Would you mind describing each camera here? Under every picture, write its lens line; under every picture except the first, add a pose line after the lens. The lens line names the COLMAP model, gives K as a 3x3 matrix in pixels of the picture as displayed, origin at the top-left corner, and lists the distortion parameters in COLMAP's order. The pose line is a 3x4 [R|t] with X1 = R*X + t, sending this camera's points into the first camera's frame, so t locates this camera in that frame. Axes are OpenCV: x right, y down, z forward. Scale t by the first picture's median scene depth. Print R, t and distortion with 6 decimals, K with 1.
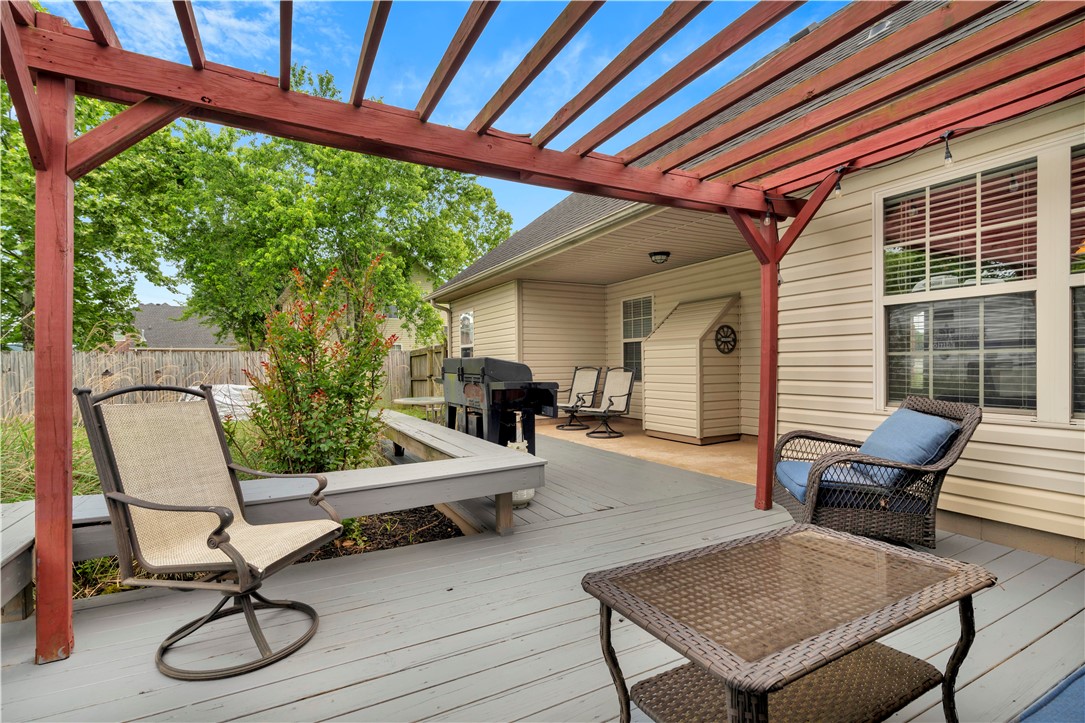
lens RADIAL K [[498.2, 0, 542.5], [0, 498.2, 361.5], [0, 0, 1]] dist [-0.000766, -0.000147]
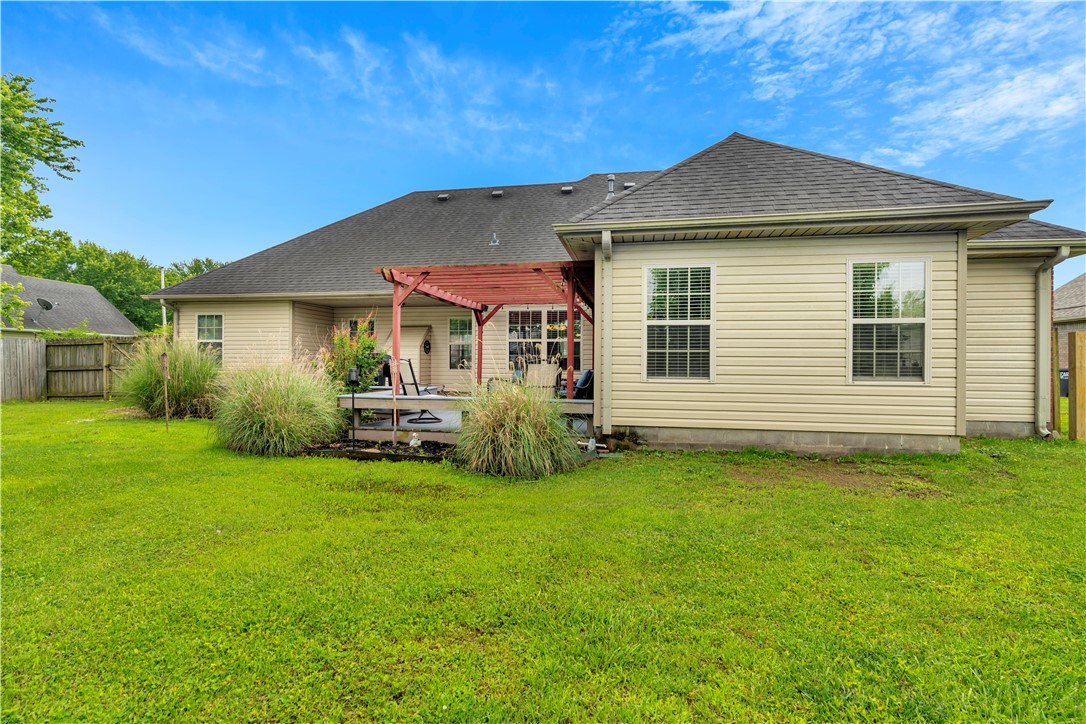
lens RADIAL K [[498.7, 0, 543.0], [0, 498.7, 362.0], [0, 0, 1]] dist [-0.000766, -0.000147]
pose [[0.622774, 0.005305, 0.782384, -1.415273], [-0.007907, 0.999969, -0.000487, 0.023934], [-0.782362, -0.005883, 0.622796, -1.020874]]
